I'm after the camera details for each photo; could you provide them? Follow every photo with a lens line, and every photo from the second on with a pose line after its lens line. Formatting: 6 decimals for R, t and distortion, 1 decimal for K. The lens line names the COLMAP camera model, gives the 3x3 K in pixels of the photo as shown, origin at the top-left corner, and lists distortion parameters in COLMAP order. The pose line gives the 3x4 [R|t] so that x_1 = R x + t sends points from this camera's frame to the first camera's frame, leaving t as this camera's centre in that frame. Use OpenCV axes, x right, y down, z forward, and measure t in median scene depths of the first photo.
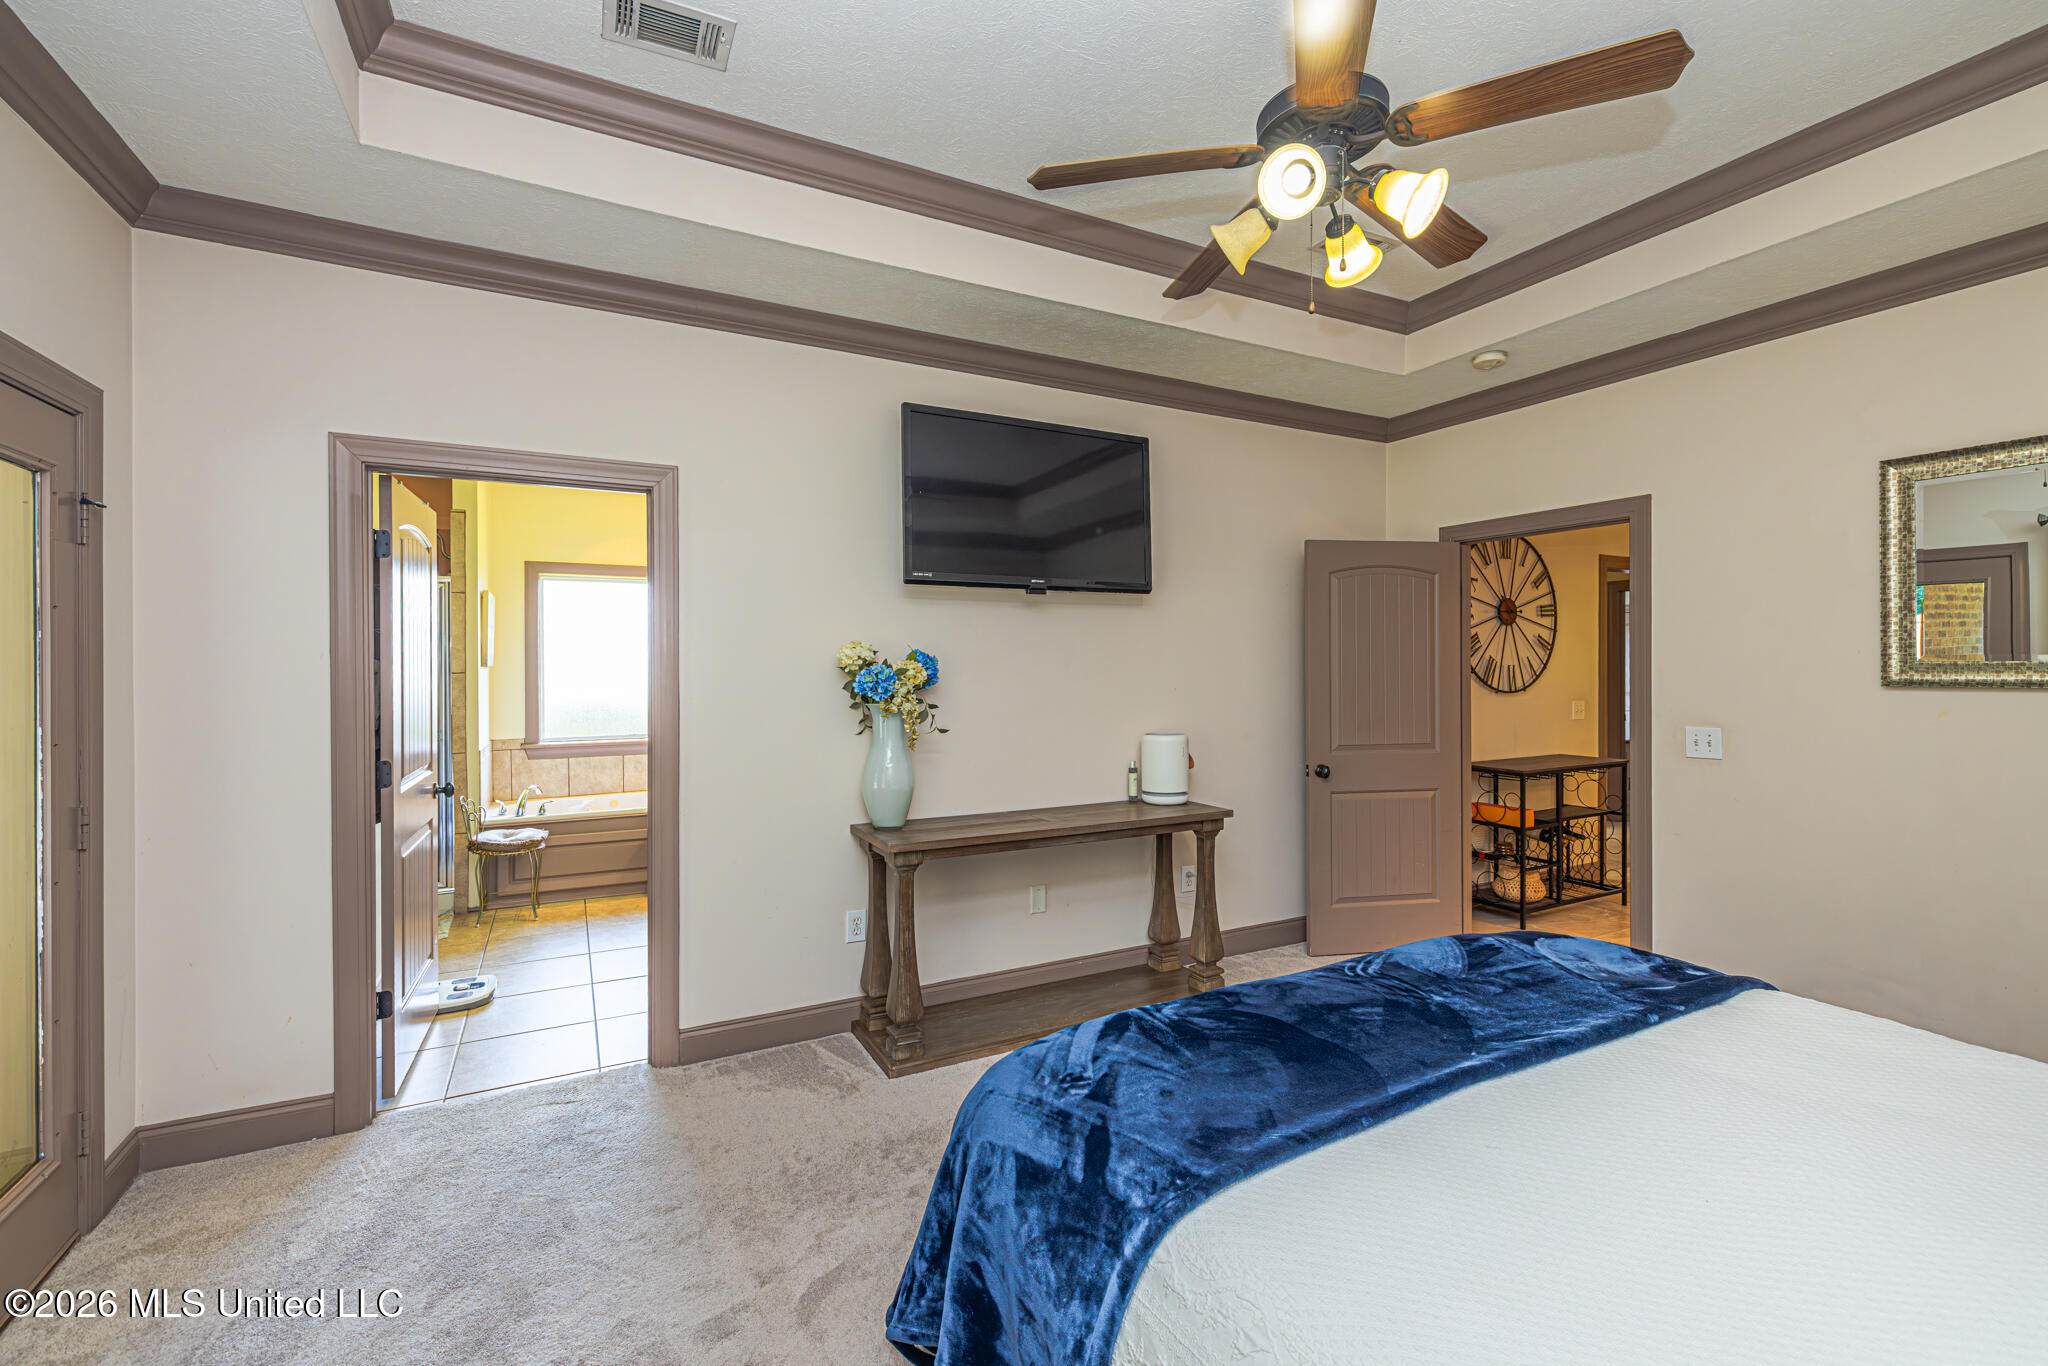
lens RADIAL K [[876.4, 0, 1025.2], [0, 876.4, 673.9], [0, 0, 1]] dist [-0.007347, -0.000161]
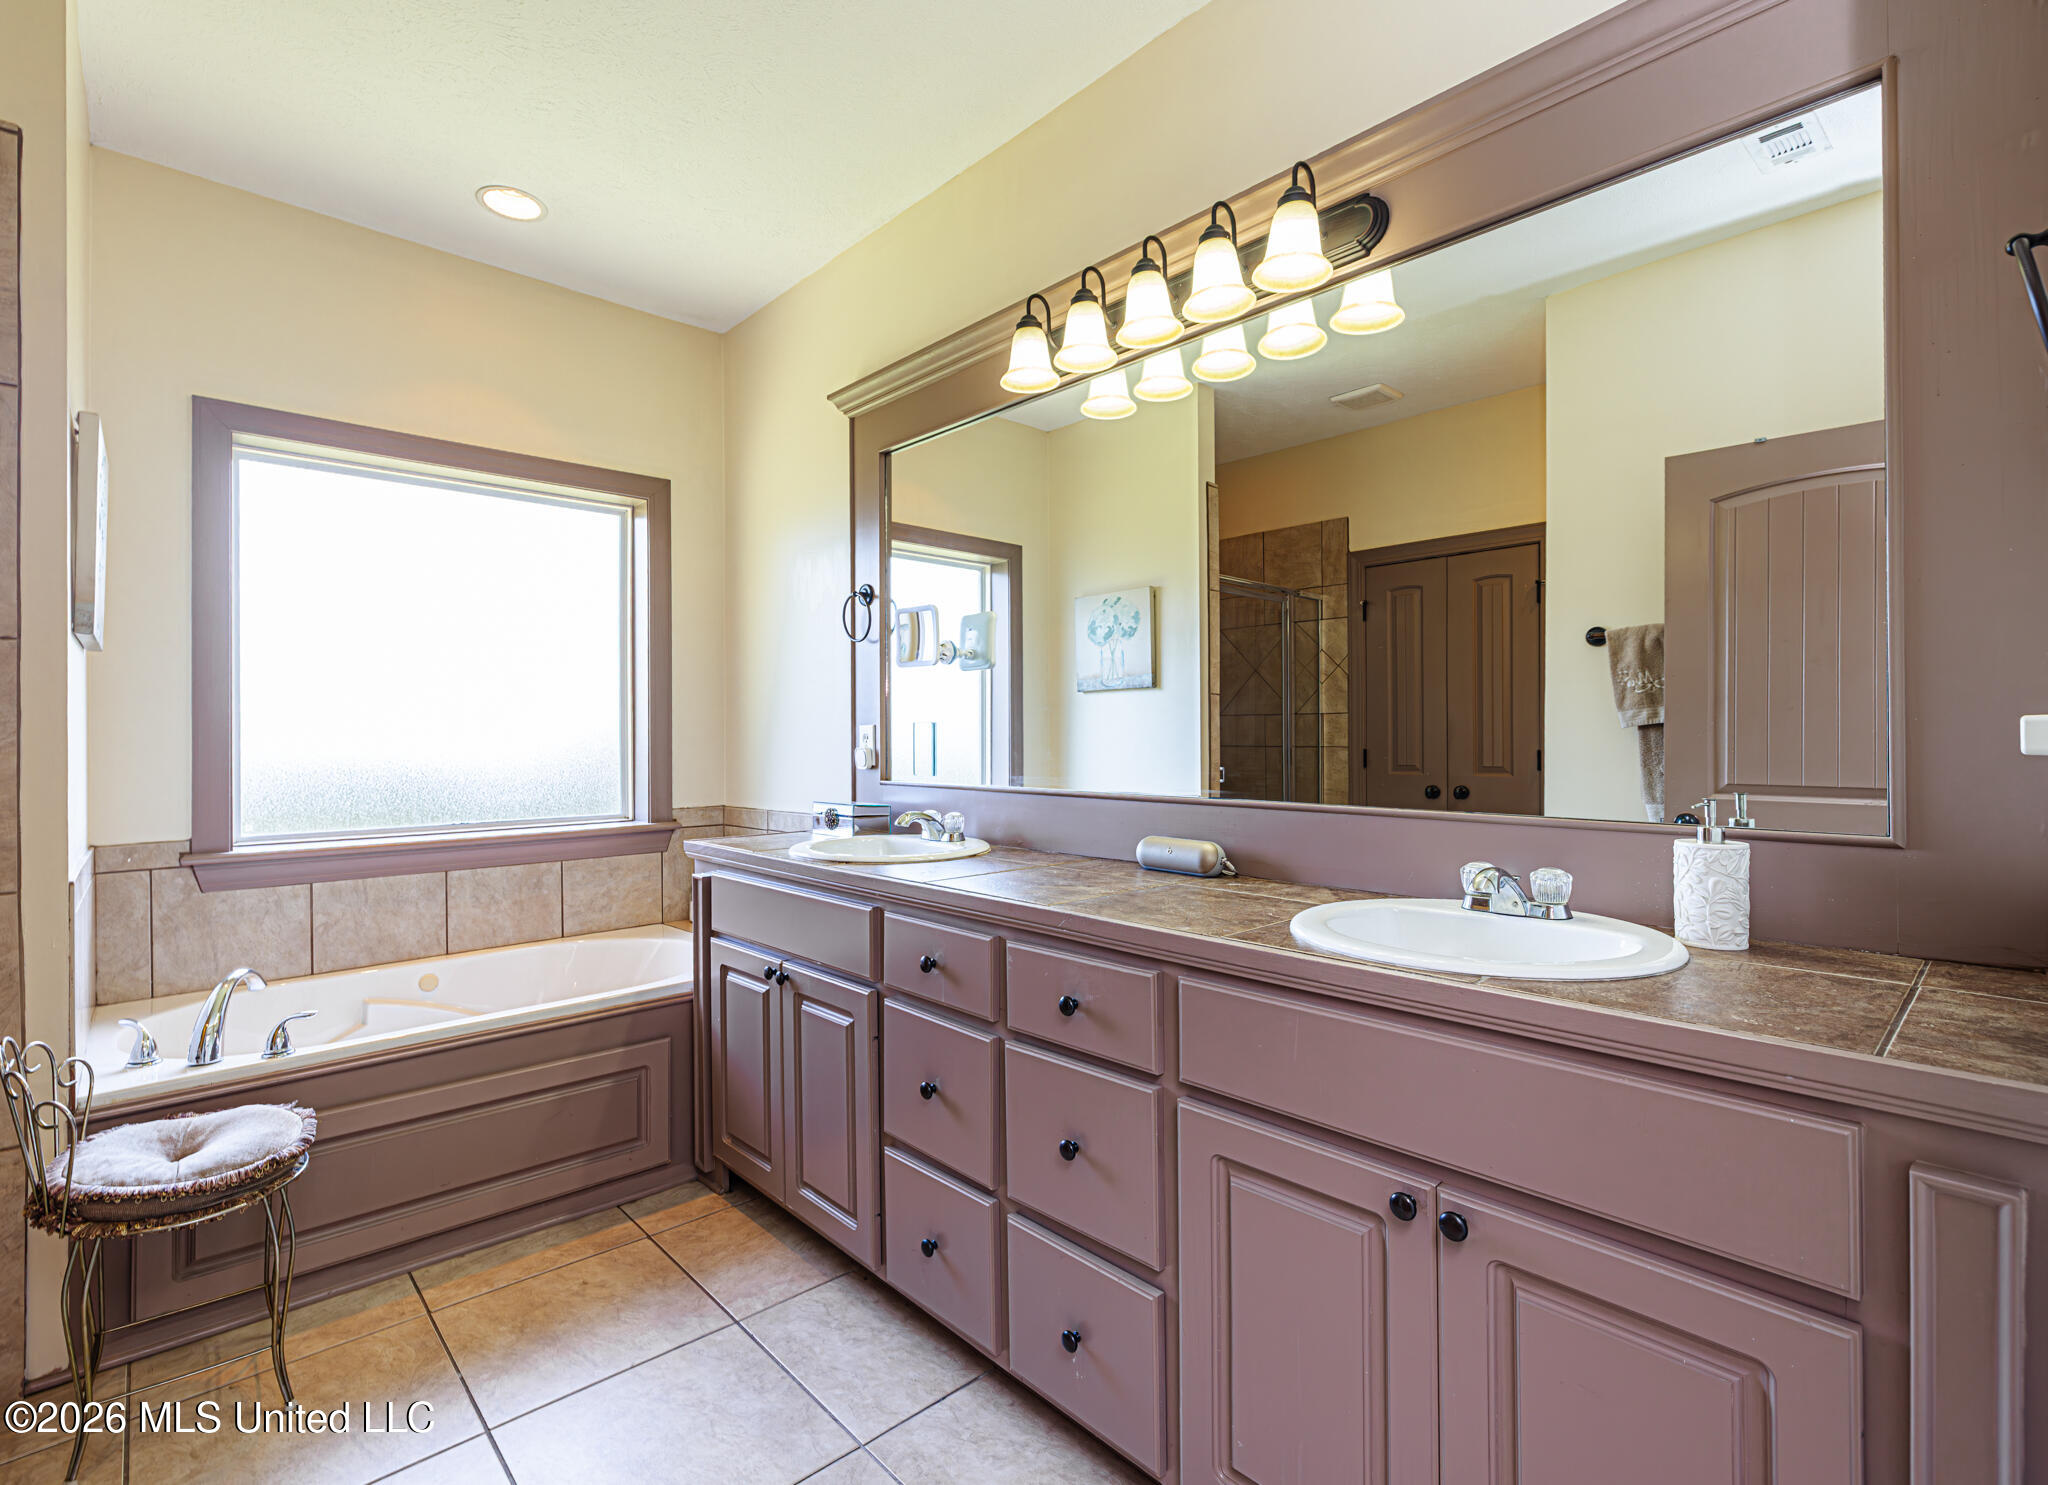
lens RADIAL K [[939.0, 0, 1013.5], [0, 939.0, 743.5], [0, 0, 1]] dist [-0.001942, 0.000402]
pose [[0.966469, -0.001945, 0.256776, -0.351795], [0.003740, 0.999972, -0.006504, 0.037306], [-0.256756, 0.007246, 0.966449, 0.538444]]
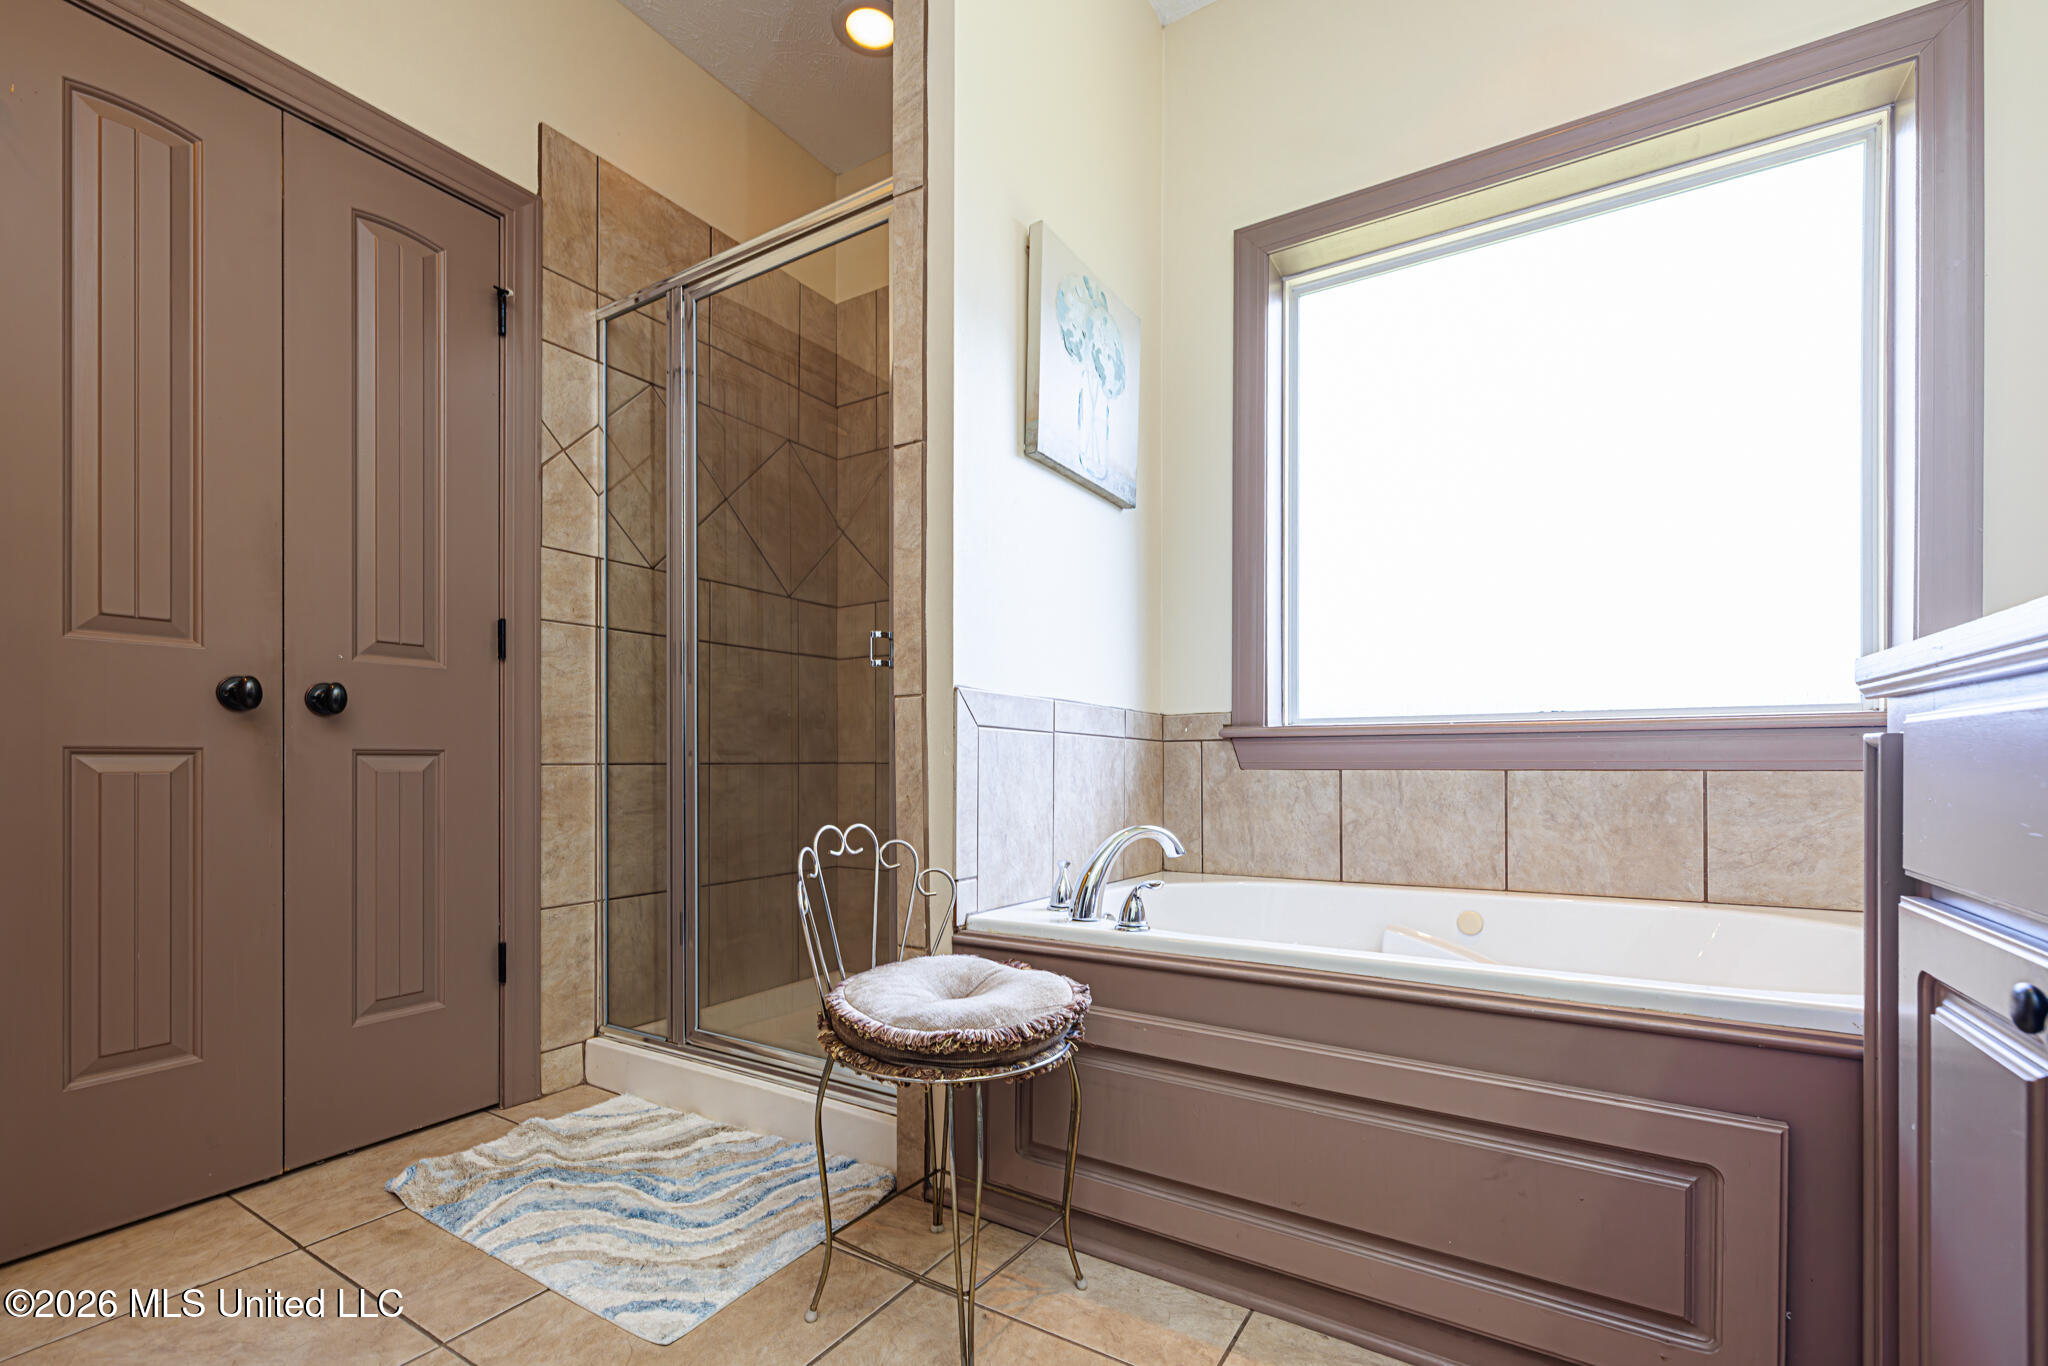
lens RADIAL K [[876.4, 0, 1024.9], [0, 876.4, 768.9], [0, 0, 1]] dist [-0.007347, -0.000161]
pose [[0.492167, 0.006689, -0.870475, -0.319700], [-0.008097, 0.999962, 0.003105, 0.107853], [0.870463, 0.005520, 0.492203, 0.814730]]
